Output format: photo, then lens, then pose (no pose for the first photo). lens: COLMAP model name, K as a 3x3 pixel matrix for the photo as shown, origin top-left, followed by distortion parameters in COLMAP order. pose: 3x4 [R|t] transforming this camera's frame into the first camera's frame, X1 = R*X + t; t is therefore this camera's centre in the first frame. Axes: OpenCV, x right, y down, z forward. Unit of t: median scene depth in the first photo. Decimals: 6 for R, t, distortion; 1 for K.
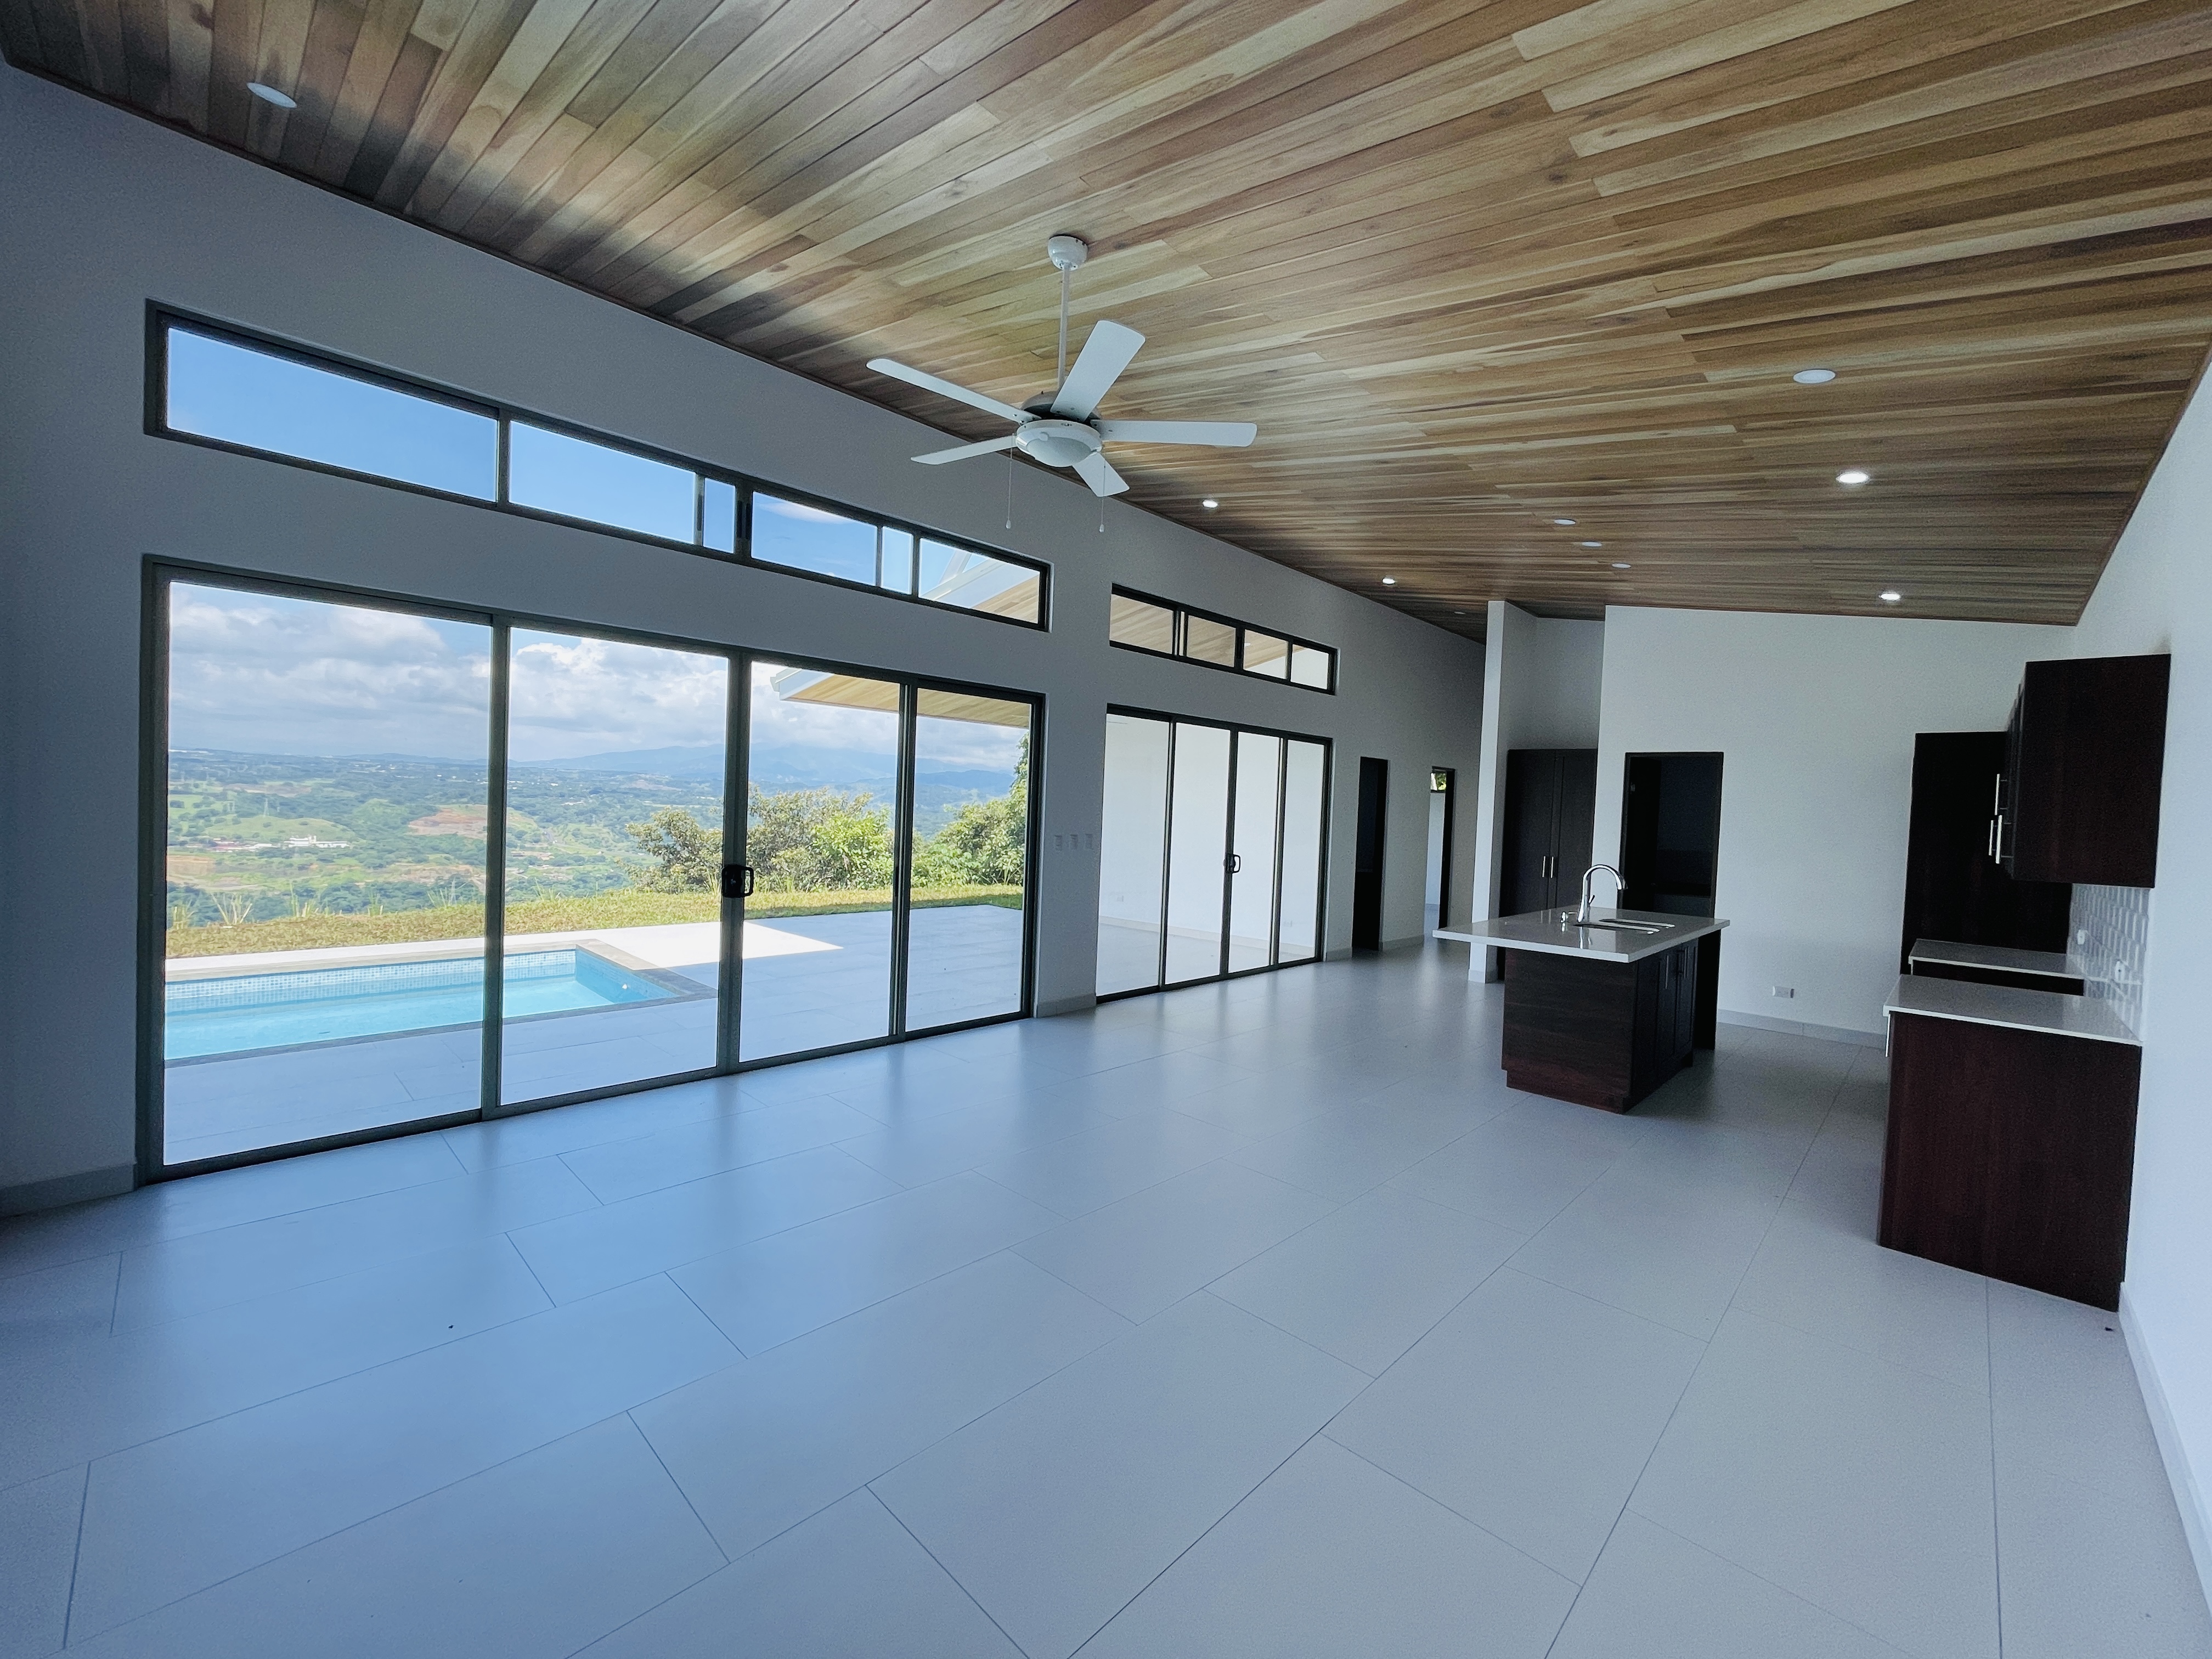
lens RADIAL K [[891.7, 0, 1104.8], [0, 891.7, 827.2], [0, 0, 1]] dist [-0.002563, -0.000685]
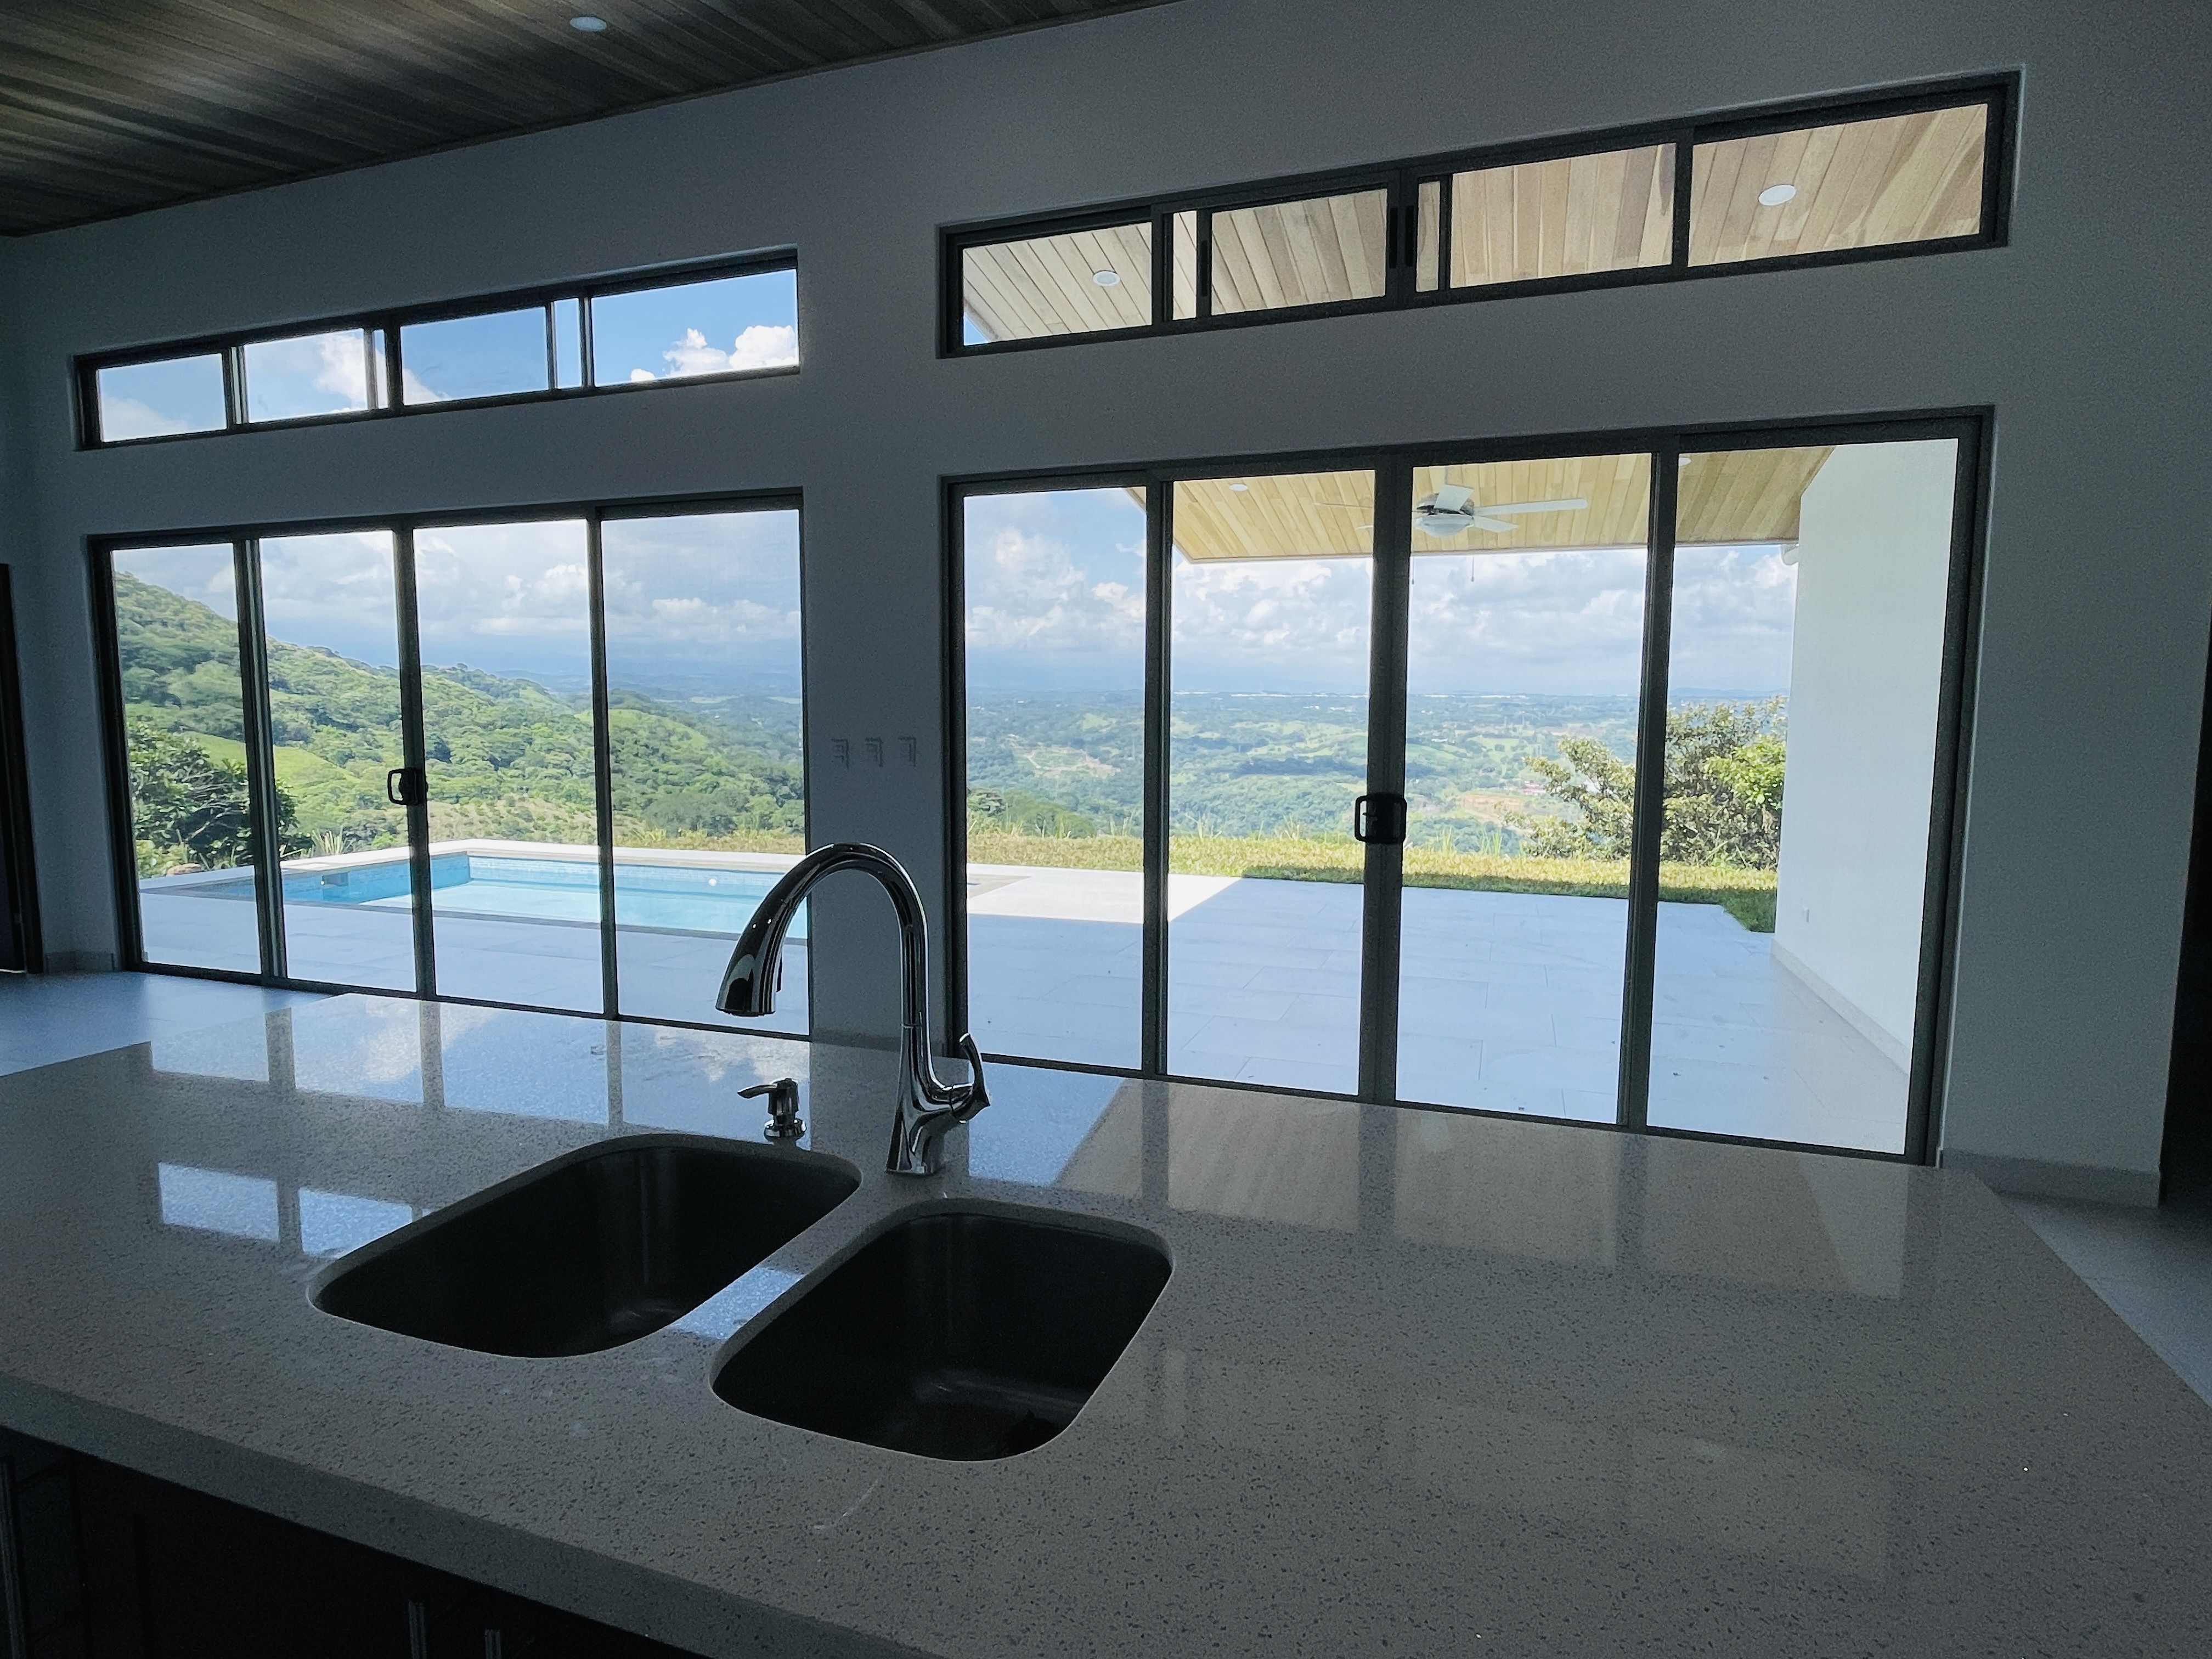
lens RADIAL K [[1167.7, 0, 1106.0], [0, 1167.7, 829.5], [0, 0, 1]] dist [0.002866, 0.000179]
pose [[0.422234, 0.054745, -0.904832, 0.761359], [-0.011932, 0.998424, 0.054840, 0.026026], [0.906408, -0.012359, 0.422221, 0.941447]]
